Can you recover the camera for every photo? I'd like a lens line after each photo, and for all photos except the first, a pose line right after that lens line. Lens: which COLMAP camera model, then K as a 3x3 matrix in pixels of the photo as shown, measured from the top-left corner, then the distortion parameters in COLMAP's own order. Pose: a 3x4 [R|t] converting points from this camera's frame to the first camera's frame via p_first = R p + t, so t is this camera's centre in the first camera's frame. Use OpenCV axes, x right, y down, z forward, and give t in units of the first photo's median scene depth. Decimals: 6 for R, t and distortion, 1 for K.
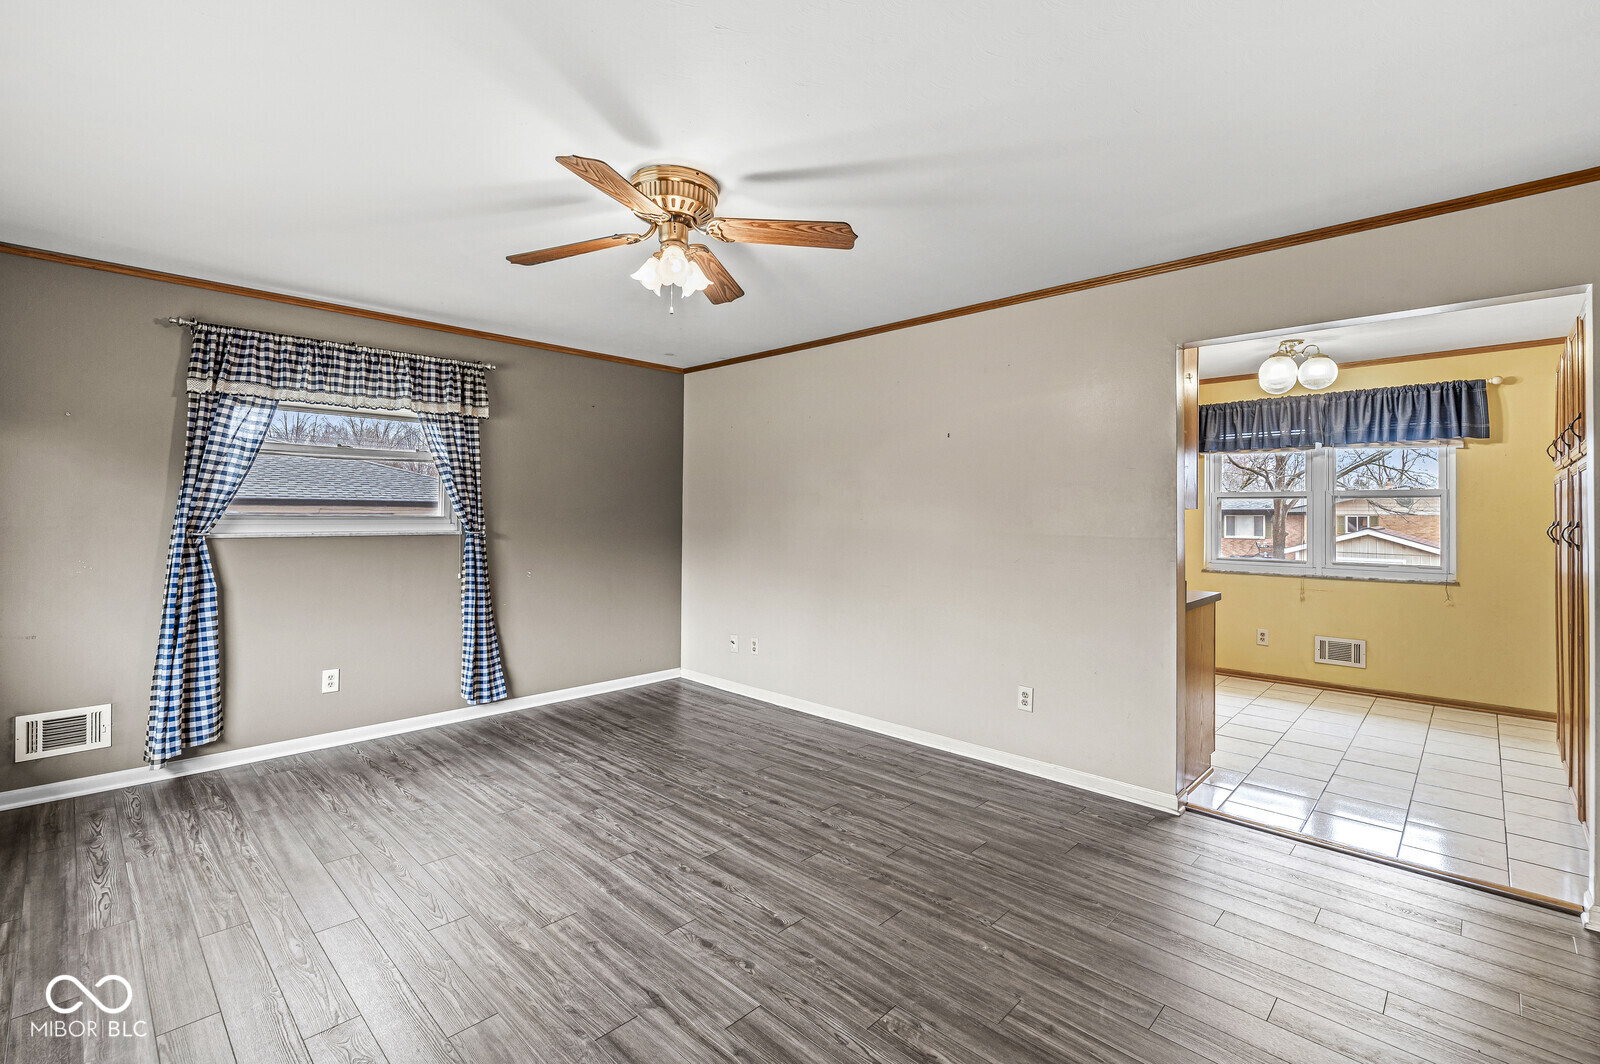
lens RADIAL K [[712.4, 0, 796.2], [0, 712.4, 511.1], [0, 0, 1]] dist [0.000698, 0.000147]
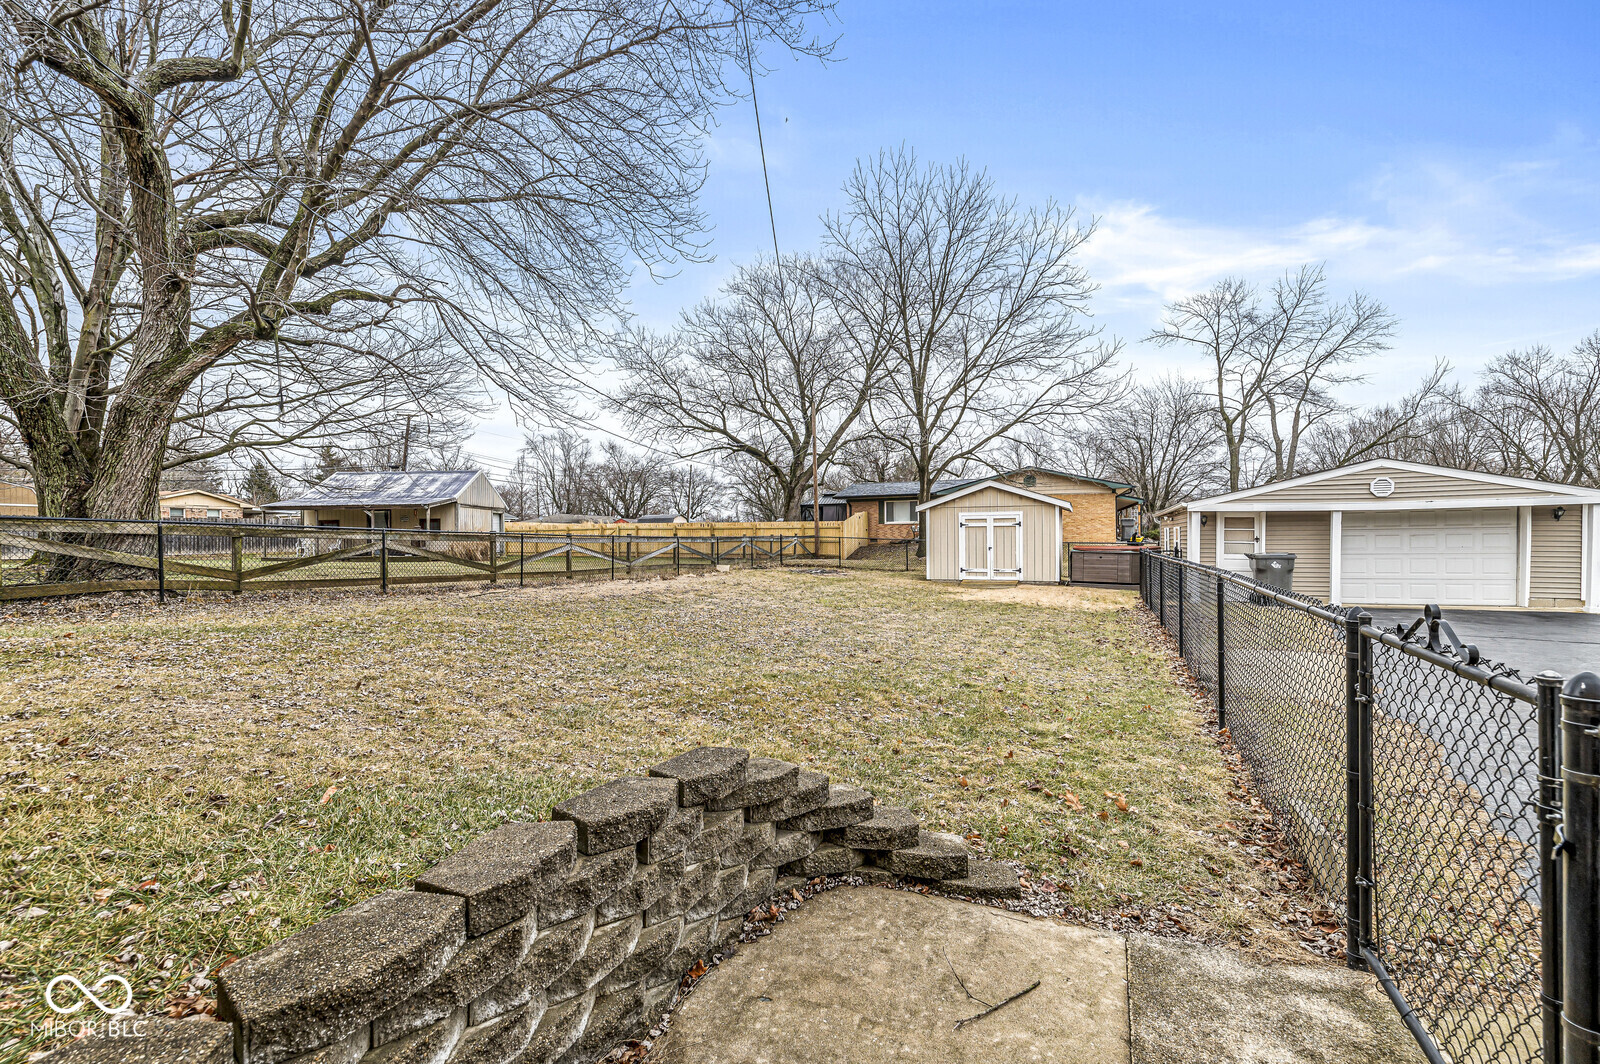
lens RADIAL K [[708.8, 0, 804.4], [0, 708.8, 544.9], [0, 0, 1]] dist [0.001103, 0.000124]
pose [[0.927447, -0.015818, 0.373619, 1.177674], [0.013657, 0.999871, 0.008430, 0.499212], [-0.373704, -0.002715, 0.927544, 1.186179]]
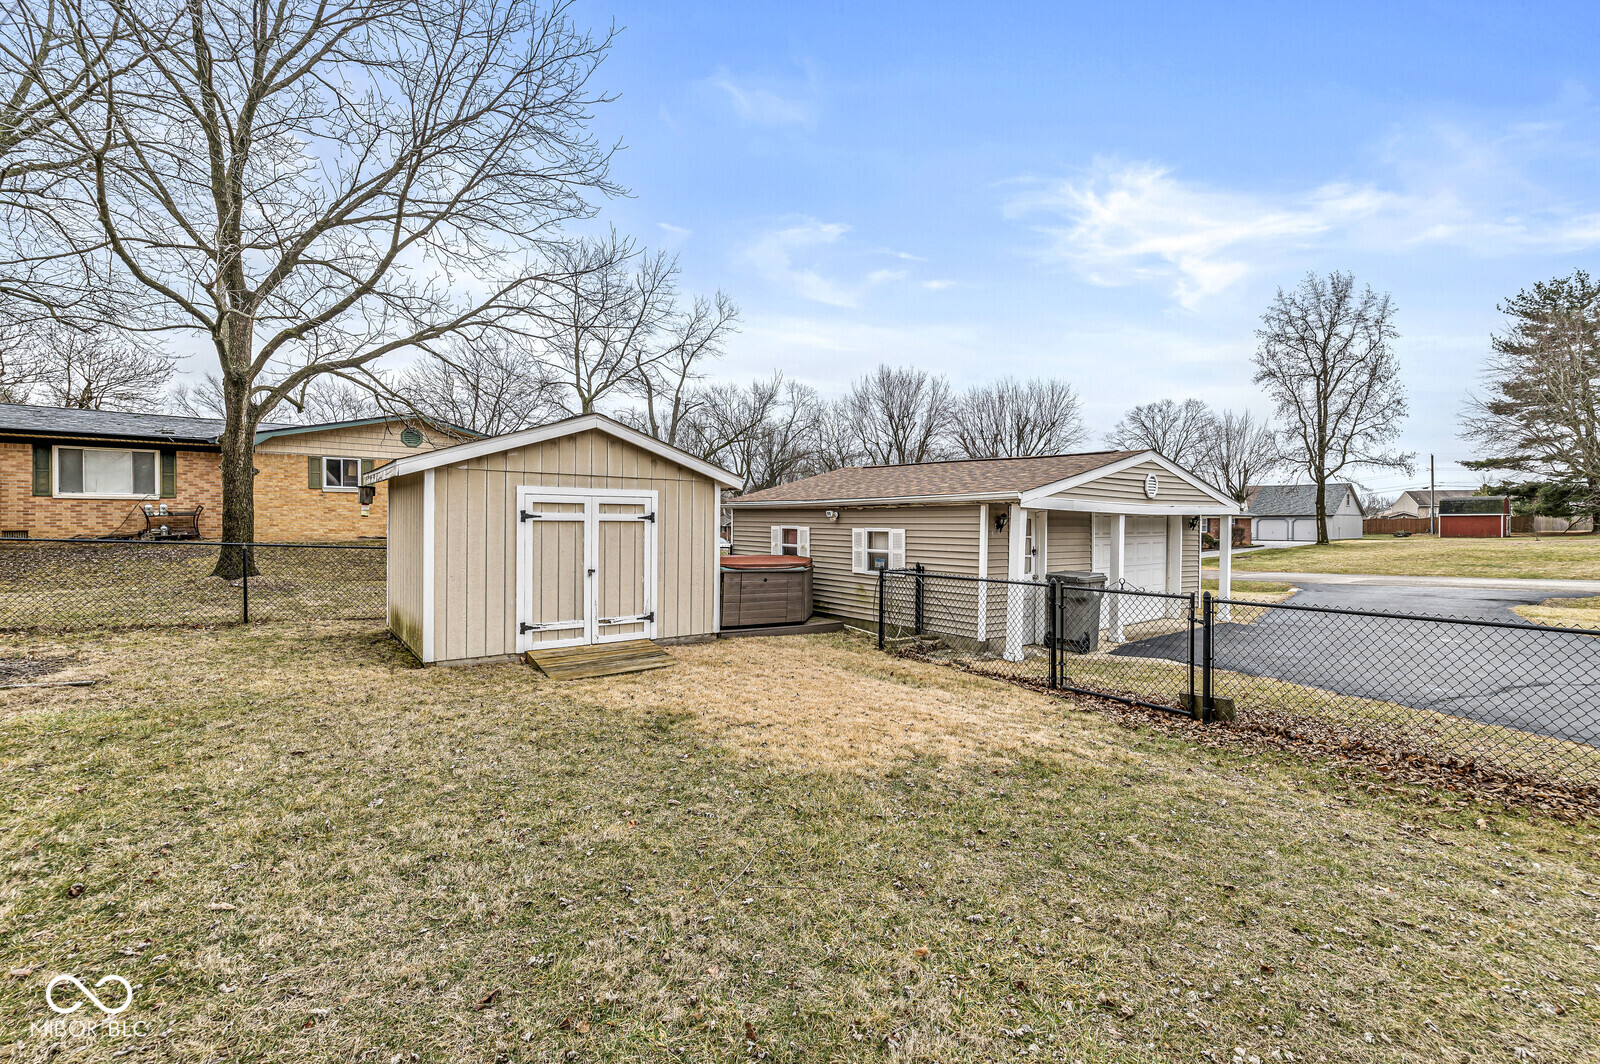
lens RADIAL K [[689.5, 0, 800.5], [0, 689.5, 538.2], [0, 0, 1]] dist [-0.001608, 0.000202]
pose [[0.150864, -0.025443, 0.988227, 2.205450], [-0.004552, 0.999640, 0.026431, 0.425871], [-0.988544, -0.008486, 0.150694, 4.191084]]
